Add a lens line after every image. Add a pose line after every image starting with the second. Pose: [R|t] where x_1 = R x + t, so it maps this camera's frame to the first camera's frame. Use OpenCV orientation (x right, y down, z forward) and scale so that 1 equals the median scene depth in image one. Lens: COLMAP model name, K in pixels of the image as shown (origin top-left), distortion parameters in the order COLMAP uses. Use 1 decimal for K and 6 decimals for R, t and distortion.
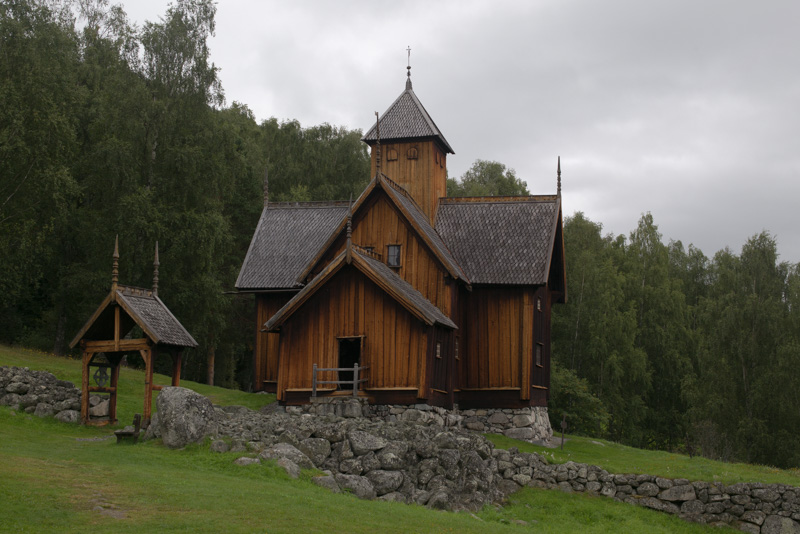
lens RADIAL K [[1216.9, 0, 400.0], [0, 1216.9, 267.0], [0, 0, 1]] dist [0.009640, 0.033219]
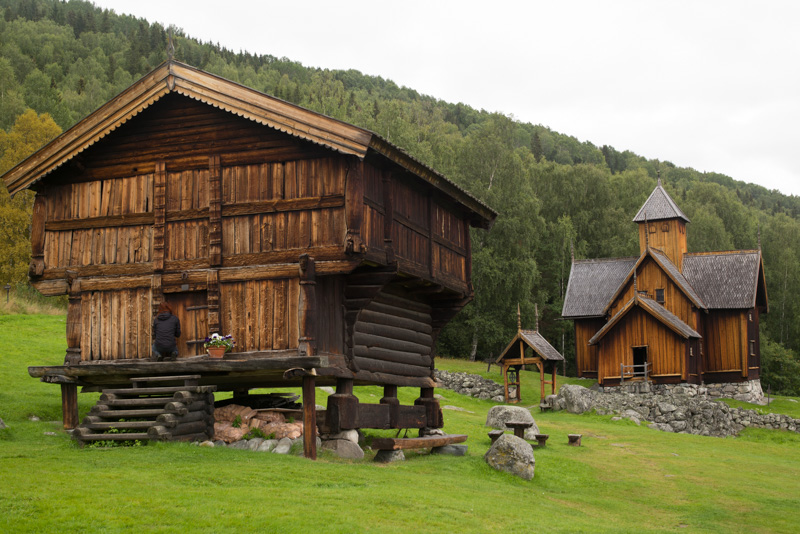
lens RADIAL K [[1216.9, 0, 400.0], [0, 1216.9, 267.0], [0, 0, 1]] dist [0.009640, 0.033219]
pose [[0.984006, -0.056162, -0.169051, -0.077217], [0.061801, 0.997688, 0.028280, -0.126790], [0.167071, -0.038276, 0.985202, -0.774634]]
